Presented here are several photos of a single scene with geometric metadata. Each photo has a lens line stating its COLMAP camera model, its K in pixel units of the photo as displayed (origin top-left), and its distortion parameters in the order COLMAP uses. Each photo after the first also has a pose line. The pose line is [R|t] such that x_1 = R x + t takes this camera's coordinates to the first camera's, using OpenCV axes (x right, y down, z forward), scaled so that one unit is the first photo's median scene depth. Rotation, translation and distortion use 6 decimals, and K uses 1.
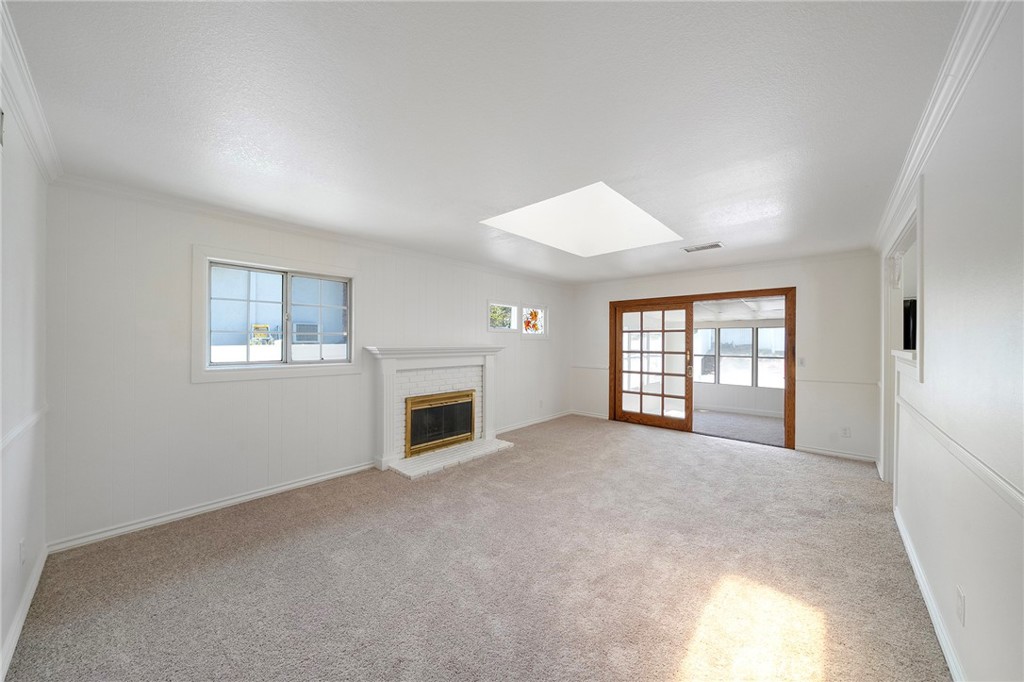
lens RADIAL K [[357.4, 0, 512.0], [0, 357.4, 341.0], [0, 0, 1]] dist [0.000197, 0.000069]
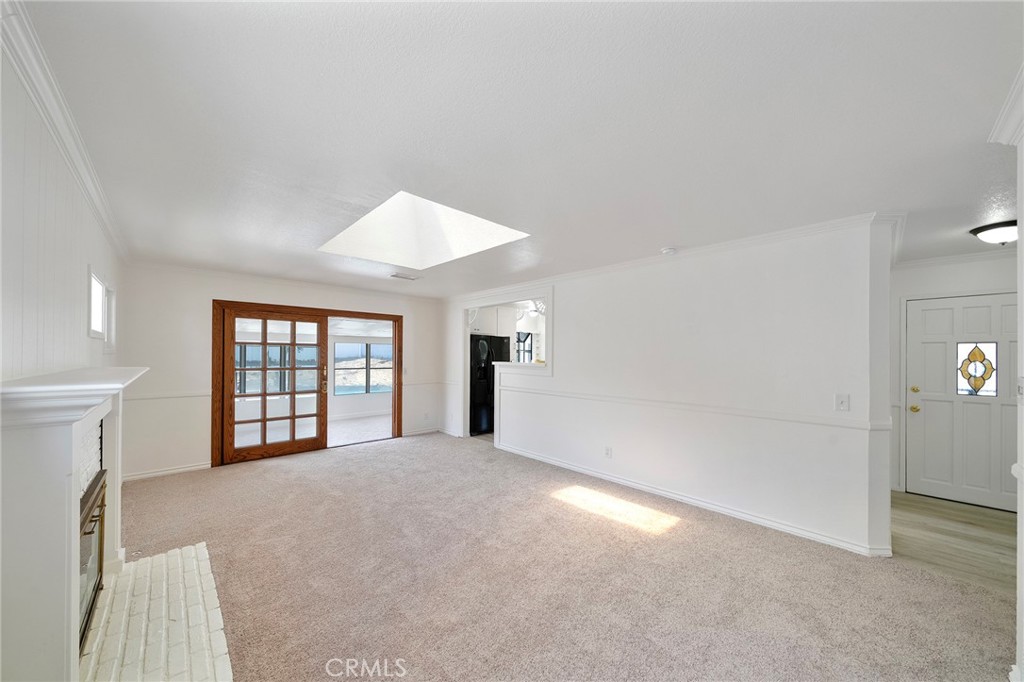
lens RADIAL K [[357.4, 0, 512.0], [0, 357.4, 341.0], [0, 0, 1]] dist [0.000197, 0.000069]
pose [[0.077232, 0.039556, 0.996228, -0.451928], [-0.009742, 0.999195, -0.038919, -0.006799], [-0.996966, -0.006700, 0.077555, 0.415909]]
